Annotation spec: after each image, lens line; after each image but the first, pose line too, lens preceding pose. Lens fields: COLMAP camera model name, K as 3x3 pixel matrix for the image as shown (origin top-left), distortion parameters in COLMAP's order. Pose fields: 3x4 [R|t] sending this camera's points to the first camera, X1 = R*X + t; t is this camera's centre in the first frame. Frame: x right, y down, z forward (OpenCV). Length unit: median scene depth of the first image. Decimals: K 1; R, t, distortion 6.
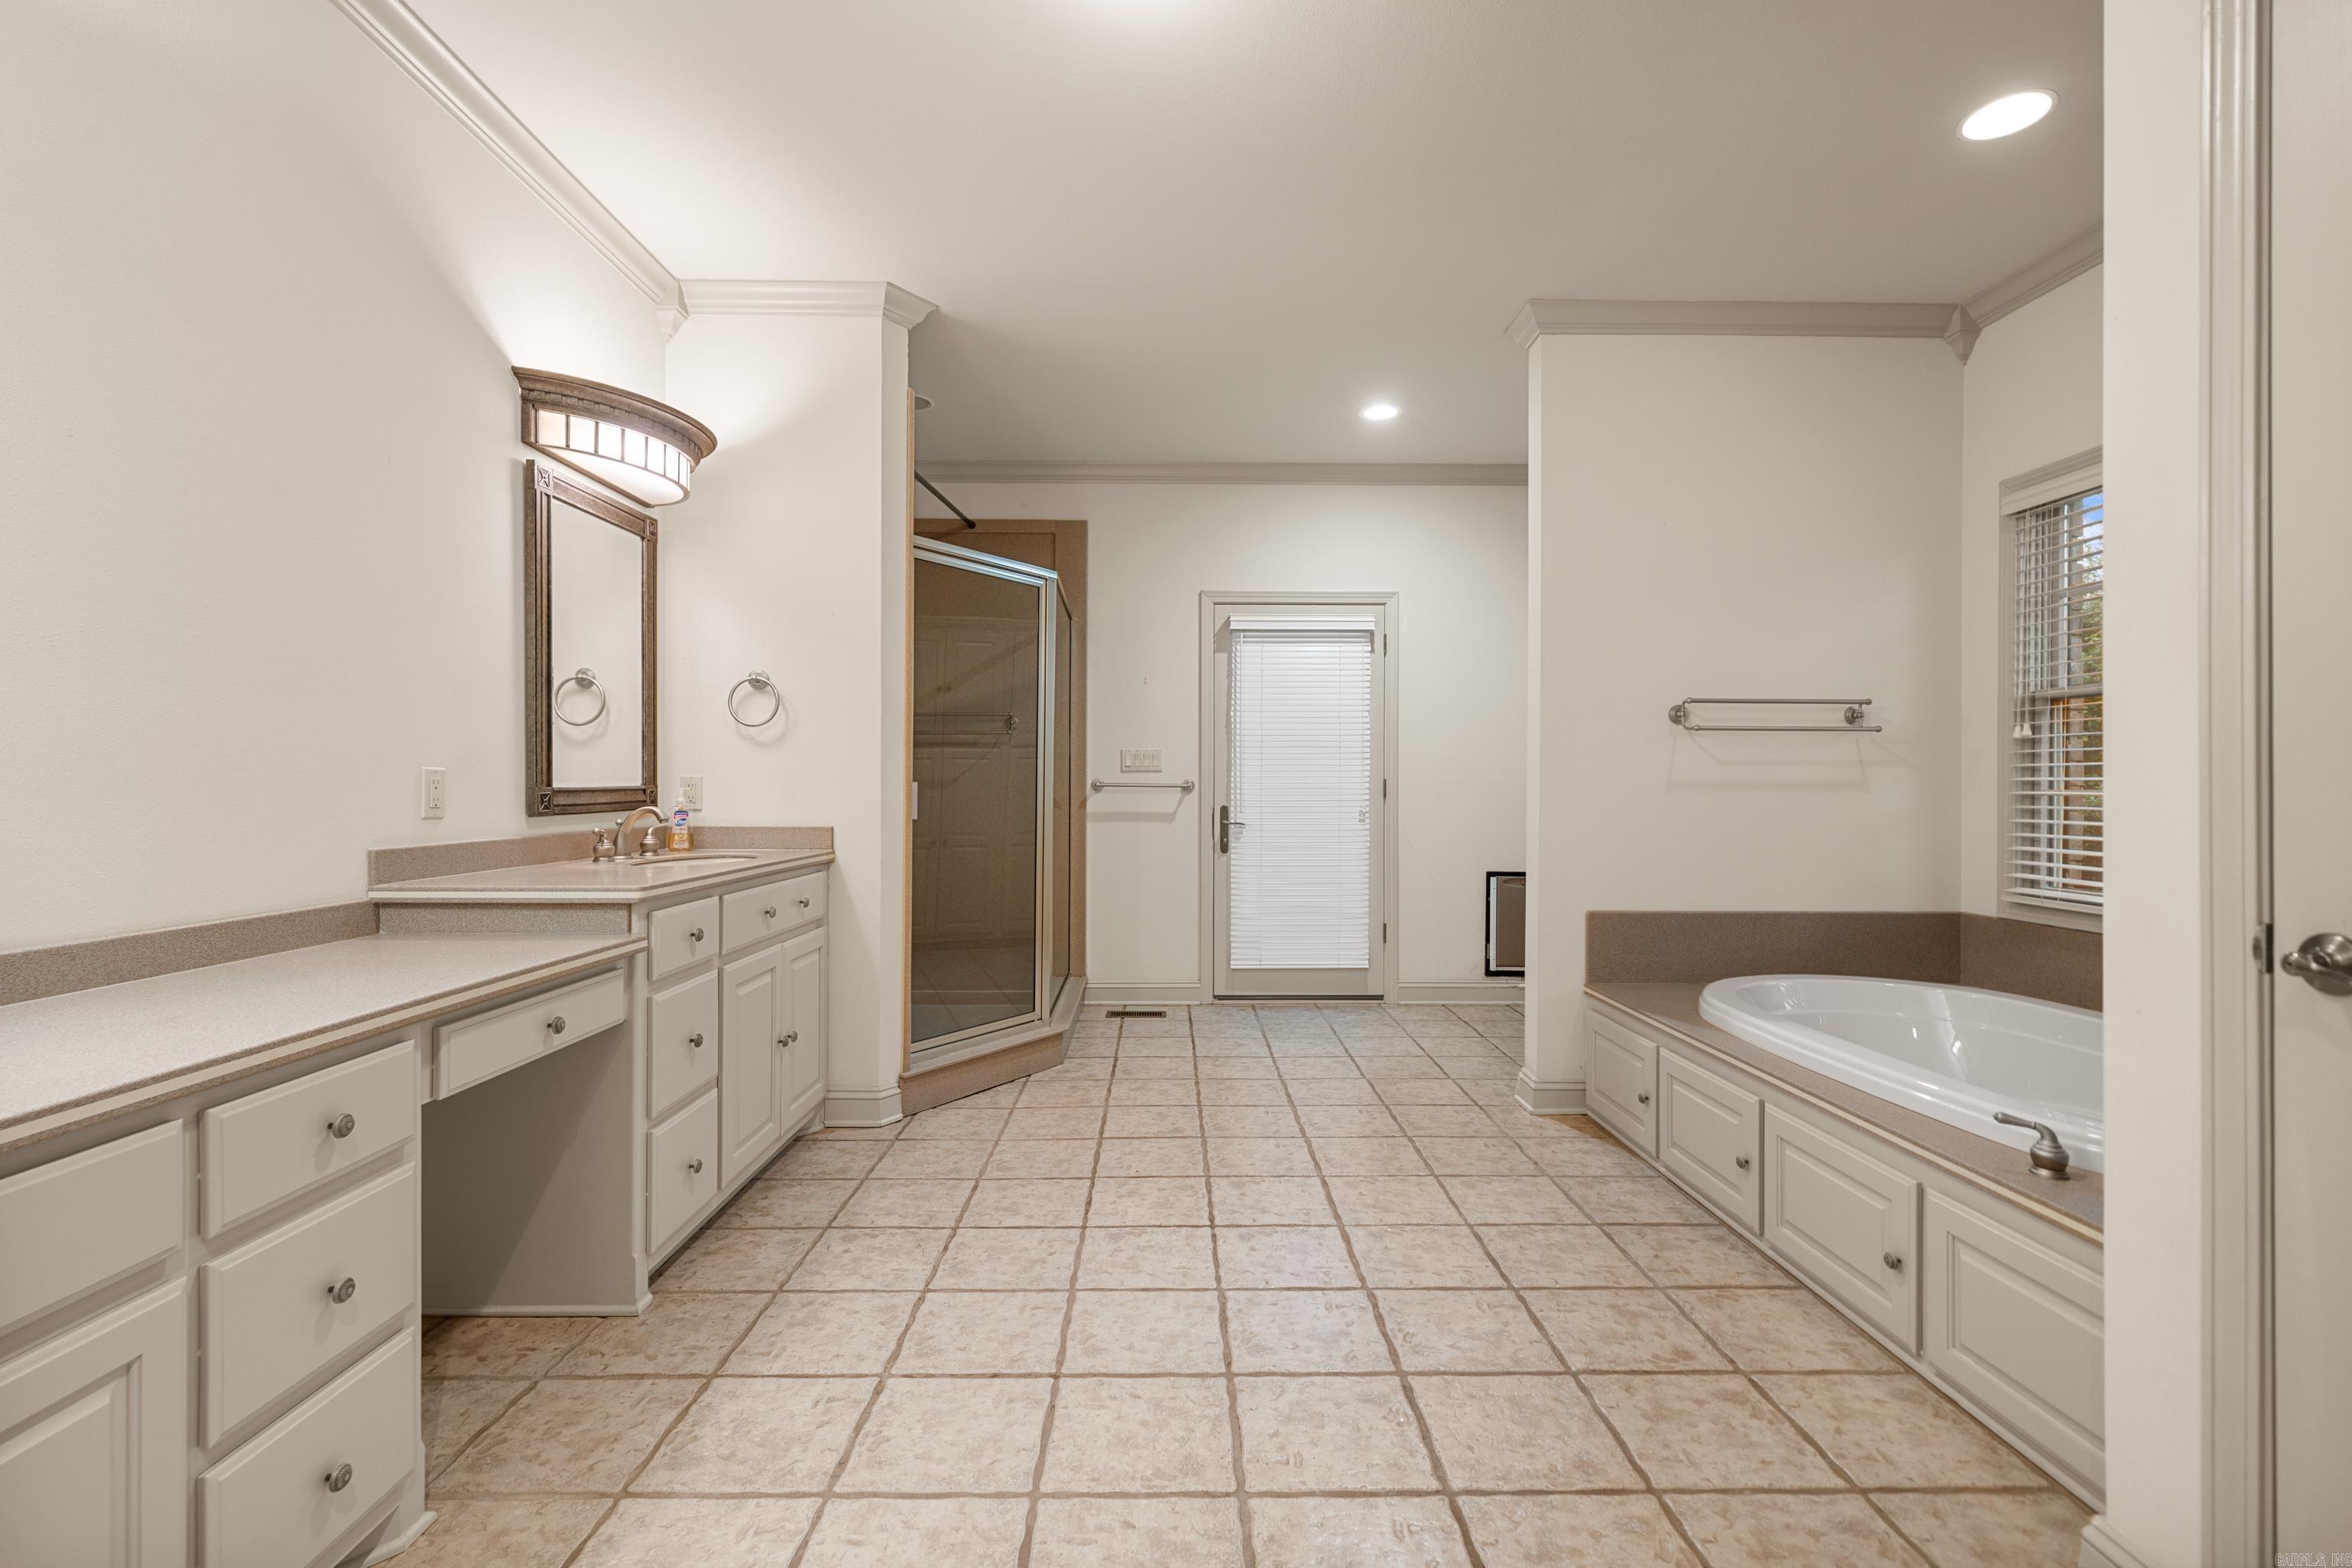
lens RADIAL K [[1075.9, 0, 1176.0], [0, 1075.9, 784.0], [0, 0, 1]] dist [0.000980, 0.000252]
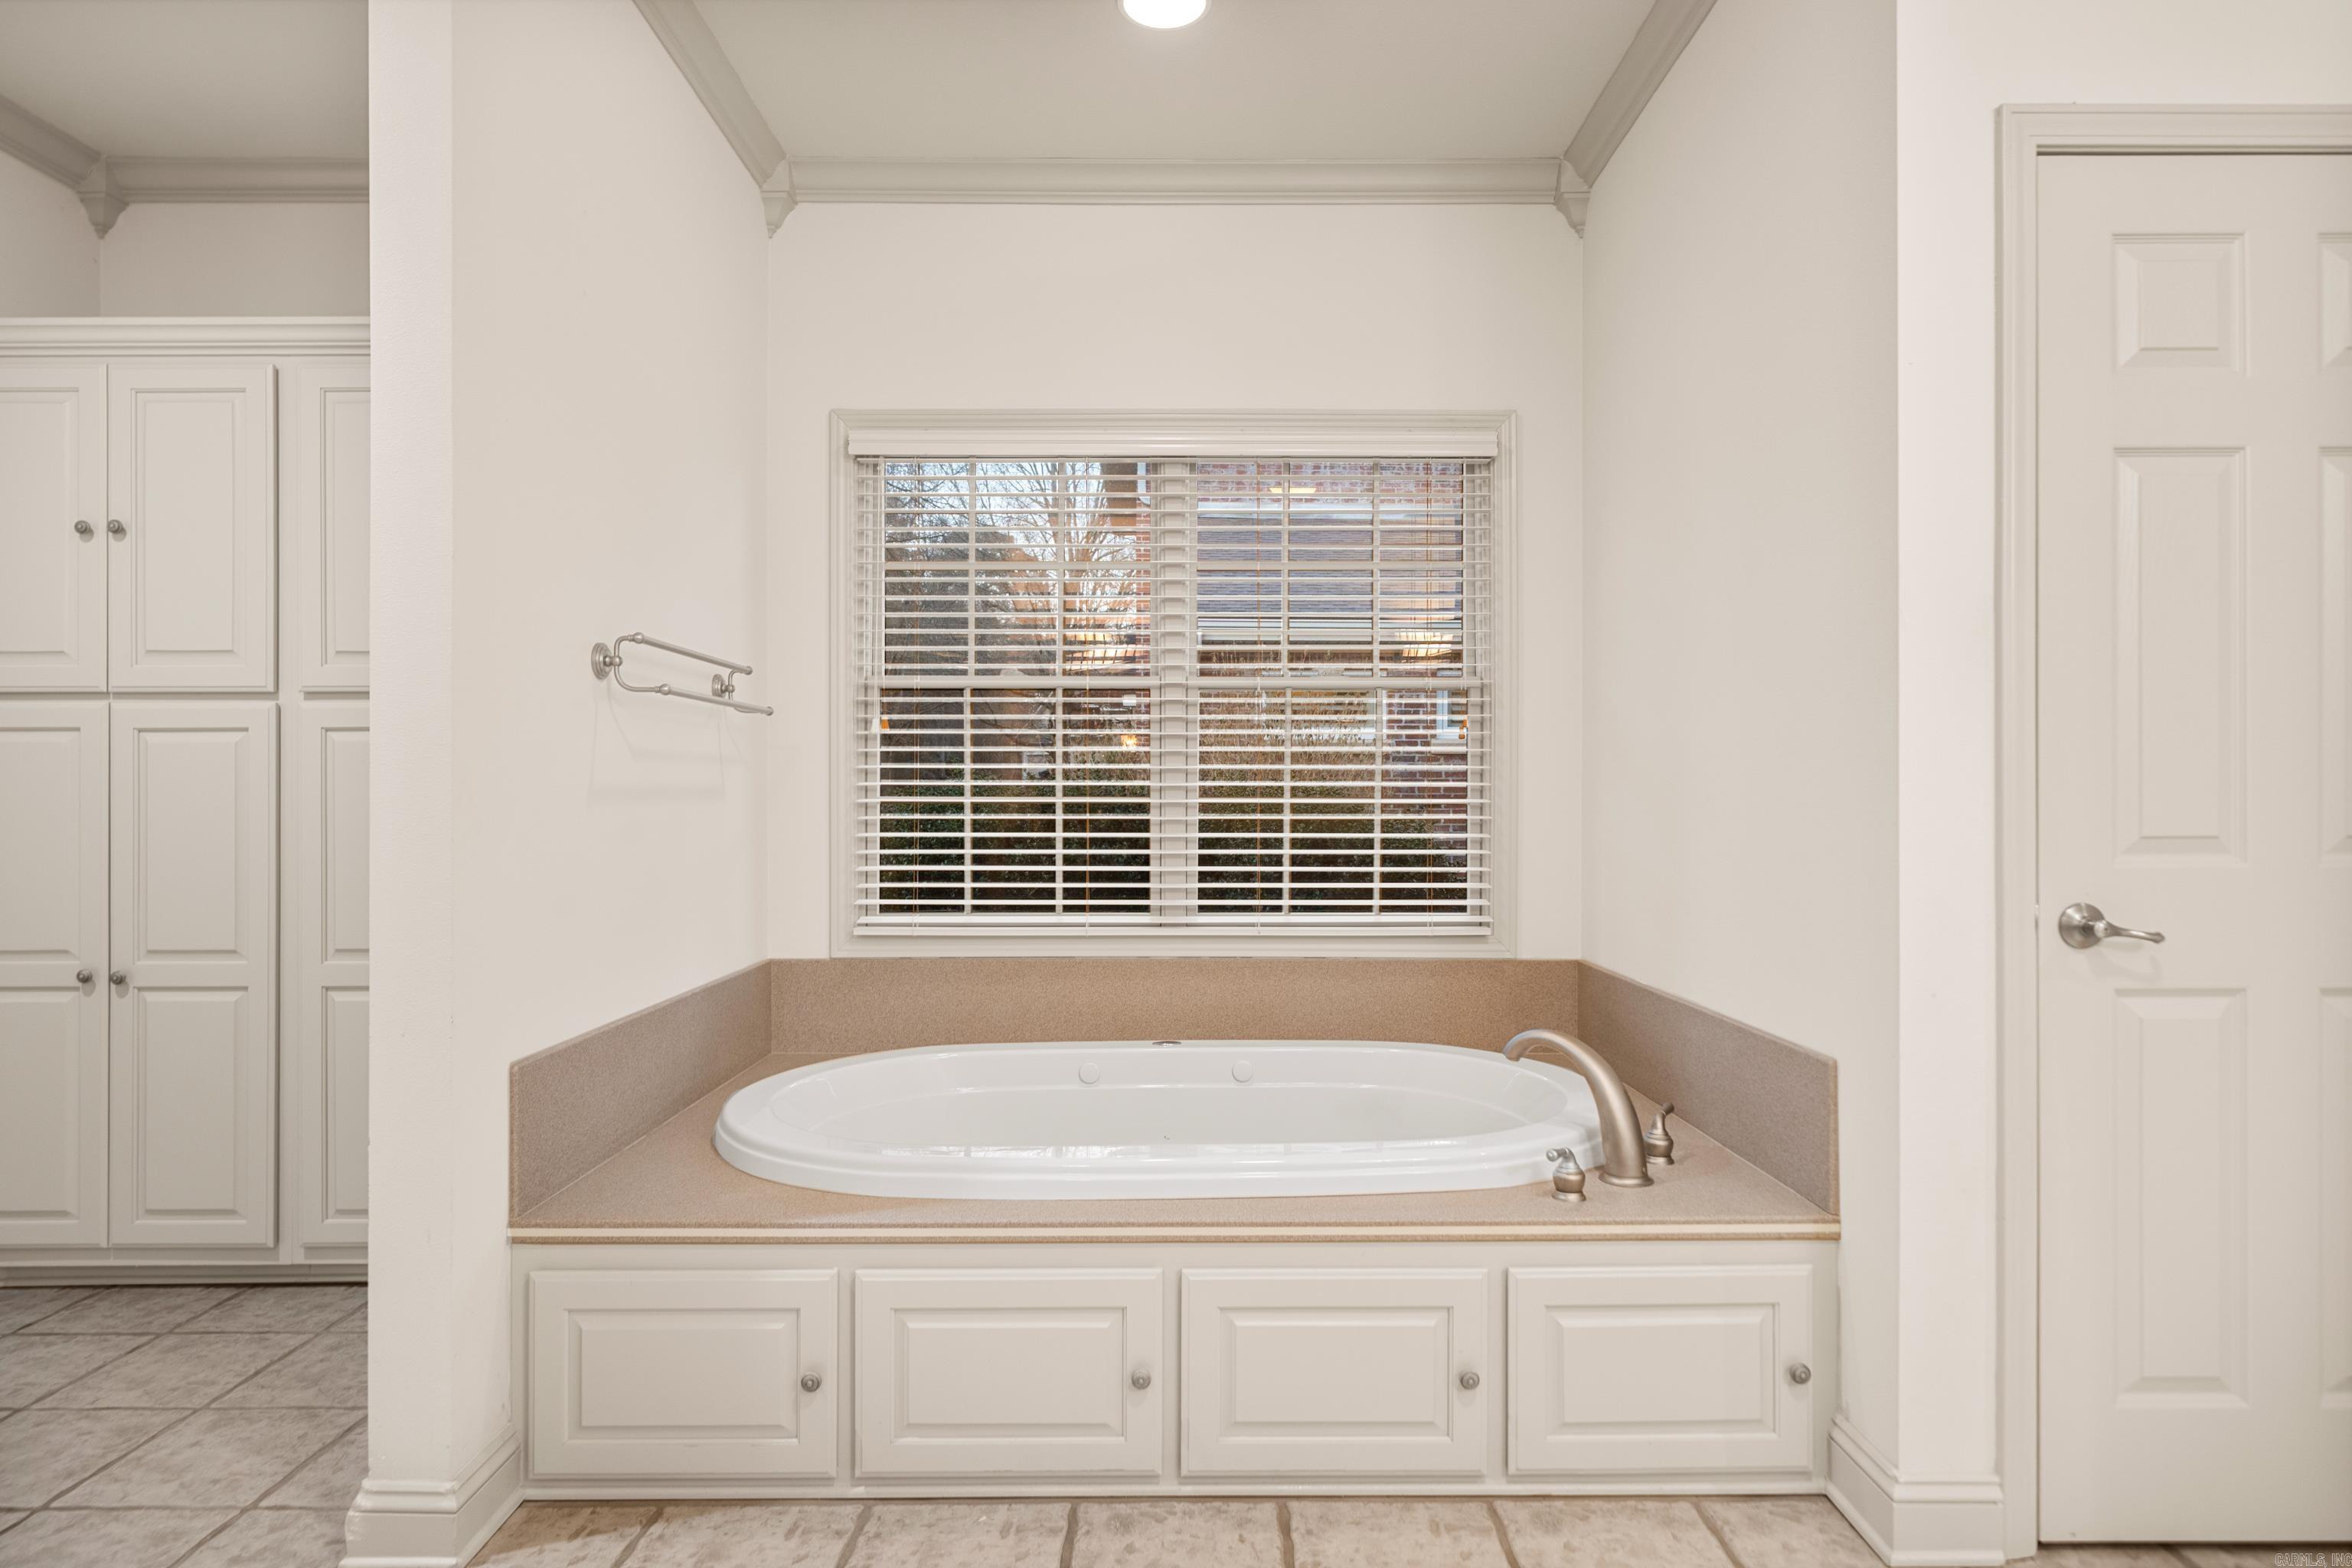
lens RADIAL K [[1149.3, 0, 1180.4], [0, 1149.3, 794.6], [0, 0, 1]] dist [-0.031764, -0.000909]
pose [[0.005868, 0.000607, 0.999983, -0.110149], [0.001611, 0.999999, -0.000617, 0.004059], [-0.999981, 0.001615, 0.005867, 0.723985]]
